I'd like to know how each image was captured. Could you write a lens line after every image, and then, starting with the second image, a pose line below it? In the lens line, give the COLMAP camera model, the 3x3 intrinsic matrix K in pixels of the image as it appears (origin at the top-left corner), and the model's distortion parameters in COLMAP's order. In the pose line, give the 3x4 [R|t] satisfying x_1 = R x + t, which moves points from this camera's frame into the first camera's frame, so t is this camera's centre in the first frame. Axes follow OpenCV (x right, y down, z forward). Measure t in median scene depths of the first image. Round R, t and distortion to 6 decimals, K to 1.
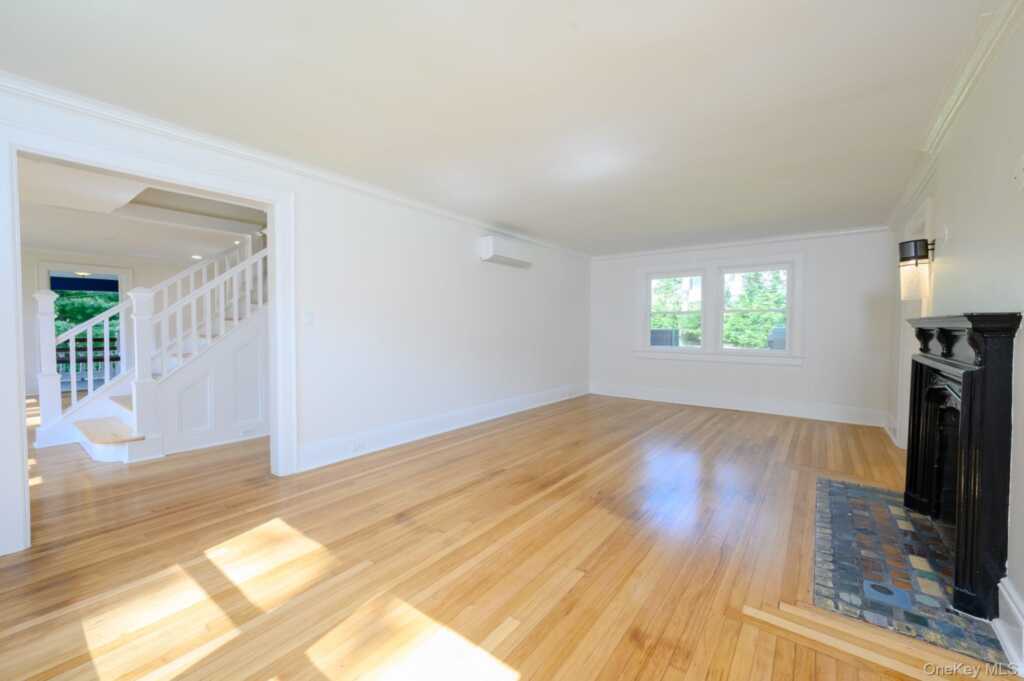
lens RADIAL K [[404.8, 0, 515.7], [0, 404.8, 339.2], [0, 0, 1]] dist [0.000886, 0.000145]
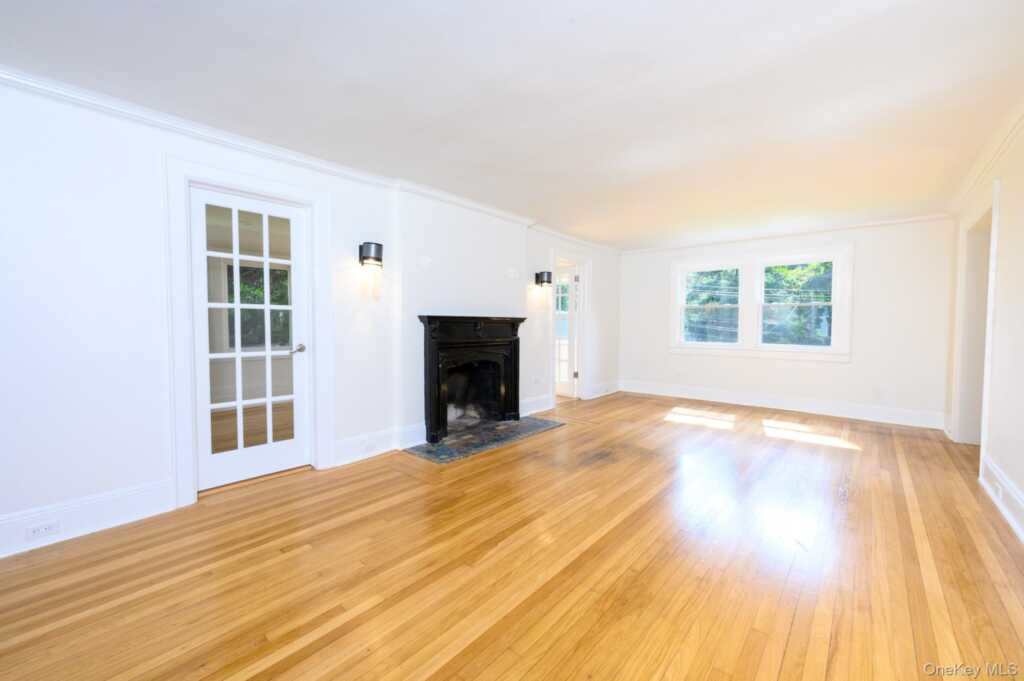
lens RADIAL K [[404.8, 0, 515.7], [0, 404.8, 339.2], [0, 0, 1]] dist [0.000886, 0.000145]
pose [[-0.997596, -0.009695, 0.068615, 0.658190], [-0.005113, 0.997764, 0.066642, -0.074058], [-0.069108, 0.066131, -0.995415, 2.746349]]
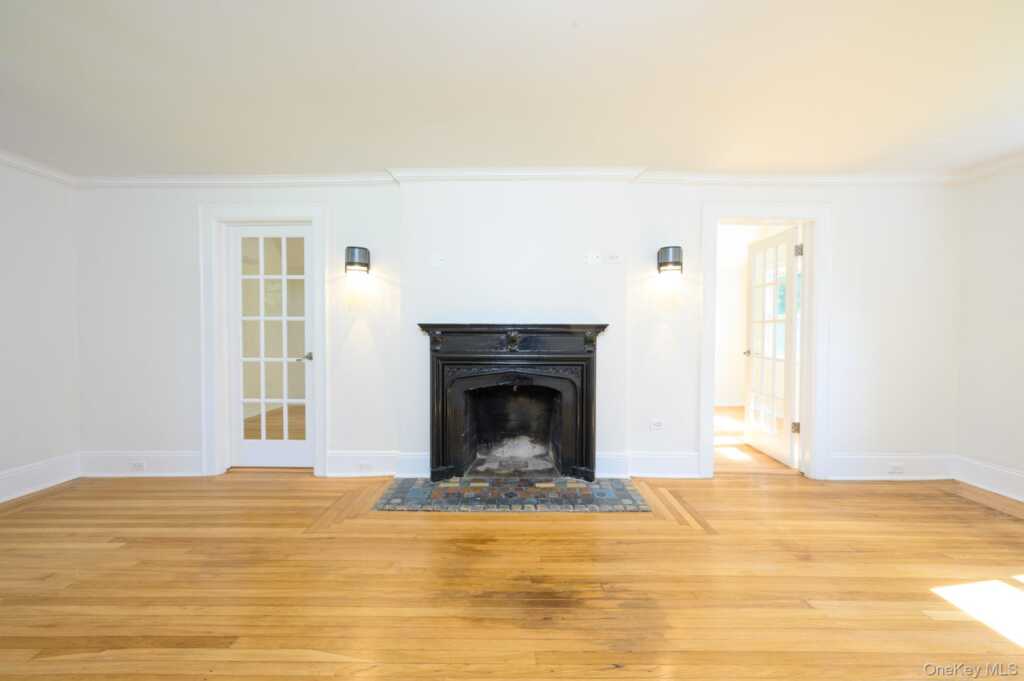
lens RADIAL K [[404.8, 0, 515.7], [0, 404.8, 339.2], [0, 0, 1]] dist [0.000886, 0.000145]
pose [[-0.597028, -0.017871, 0.802022, -0.135099], [0.017640, 0.999218, 0.035396, -0.048435], [-0.802027, 0.035280, -0.596245, 1.705221]]
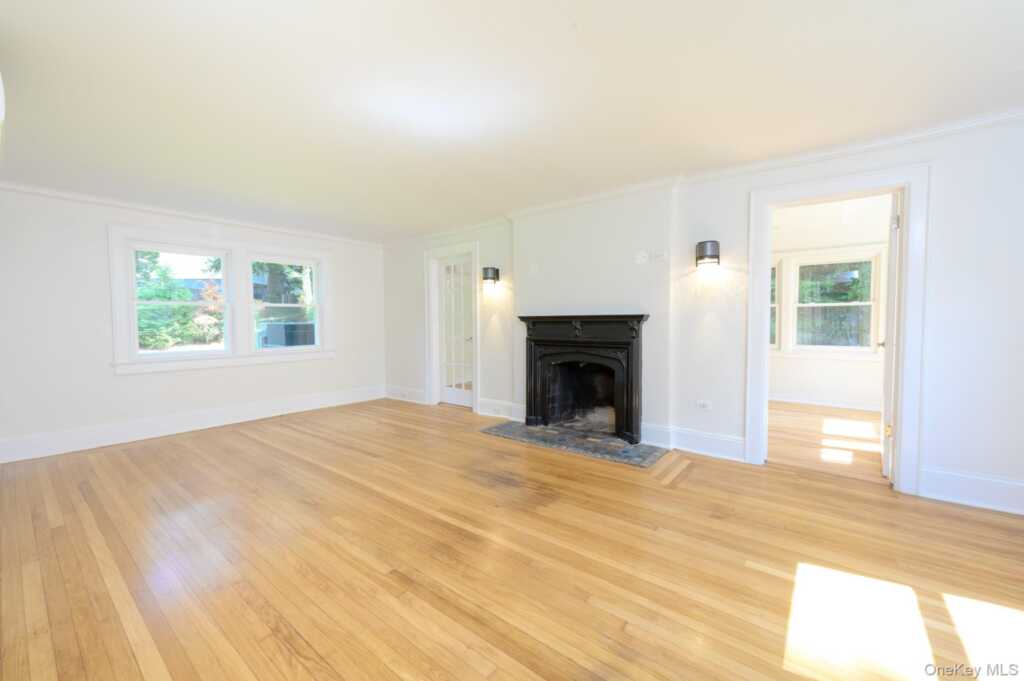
lens RADIAL K [[404.8, 0, 515.7], [0, 404.8, 339.2], [0, 0, 1]] dist [0.000886, 0.000145]
pose [[0.013778, -0.044384, 0.998920, -0.831738], [0.032366, 0.998511, 0.043919, -0.034364], [-0.999381, 0.031726, 0.015194, 1.151185]]
